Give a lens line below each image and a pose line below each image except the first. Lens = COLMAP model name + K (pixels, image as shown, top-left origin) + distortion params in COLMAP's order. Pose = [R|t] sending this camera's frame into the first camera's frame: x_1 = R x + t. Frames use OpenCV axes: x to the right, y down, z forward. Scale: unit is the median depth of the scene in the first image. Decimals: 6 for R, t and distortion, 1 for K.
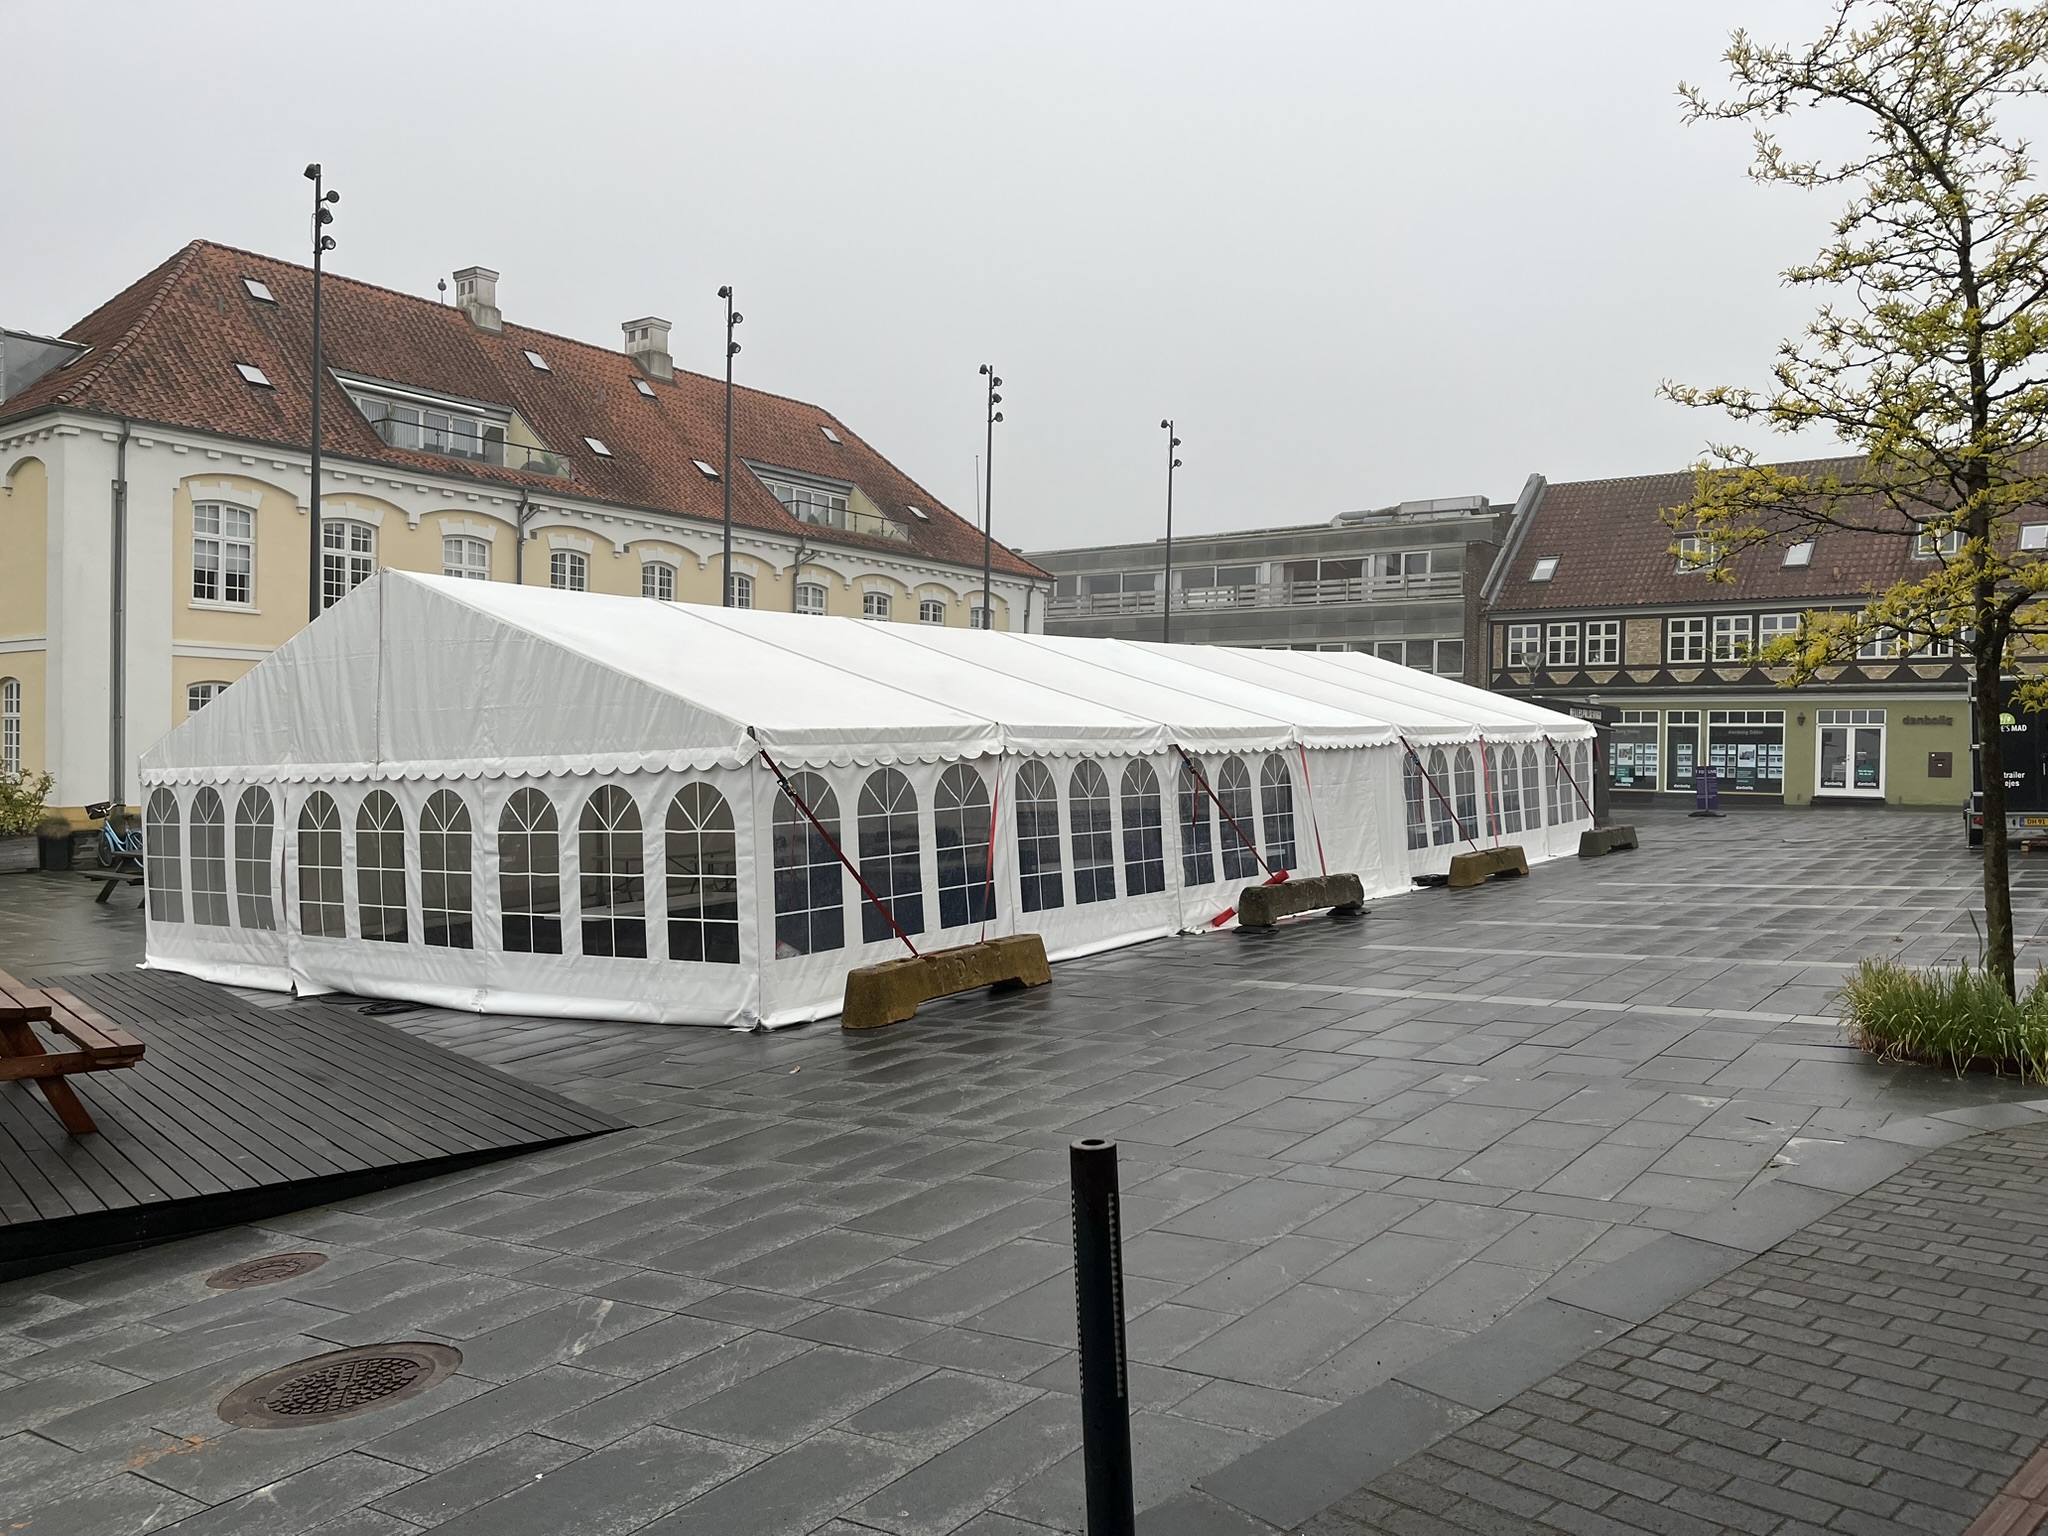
lens RADIAL K [[1565.0, 0, 1024.0], [0, 1565.0, 768.0], [0, 0, 1]] dist [0.072017, -0.106378]
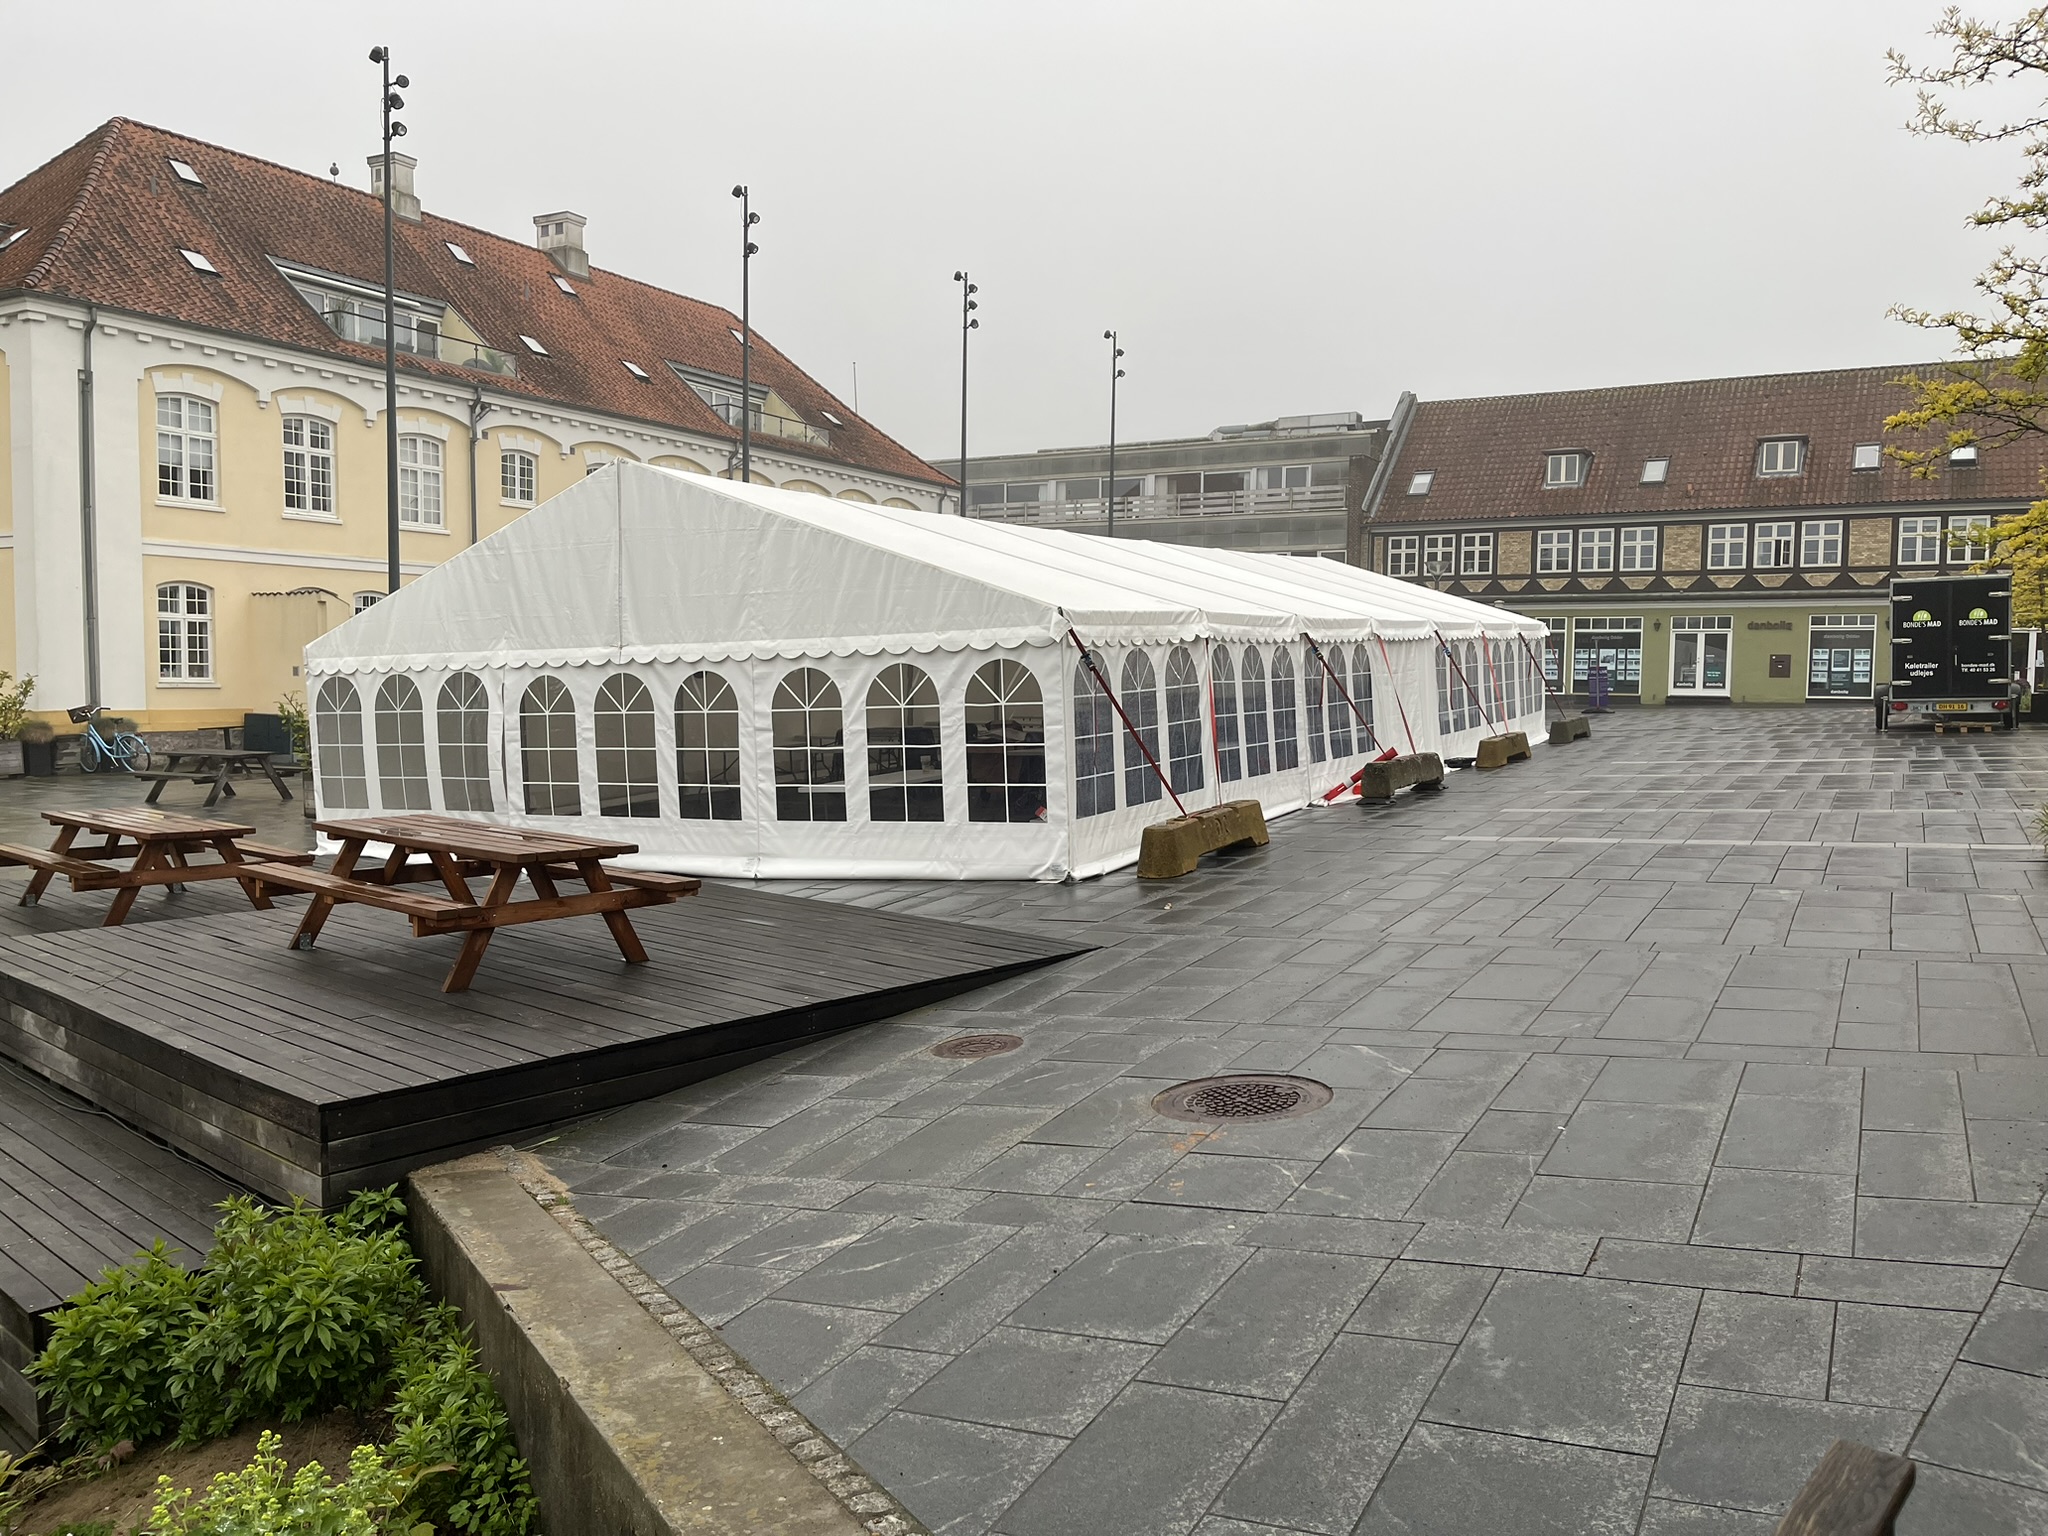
lens RADIAL K [[1565.0, 0, 1024.0], [0, 1565.0, 768.0], [0, 0, 1]] dist [0.072017, -0.106378]
pose [[0.991885, -0.012474, 0.126527, -0.125825], [0.005679, 0.998529, 0.053925, 0.009969], [-0.127013, -0.052769, 0.990496, -0.032558]]
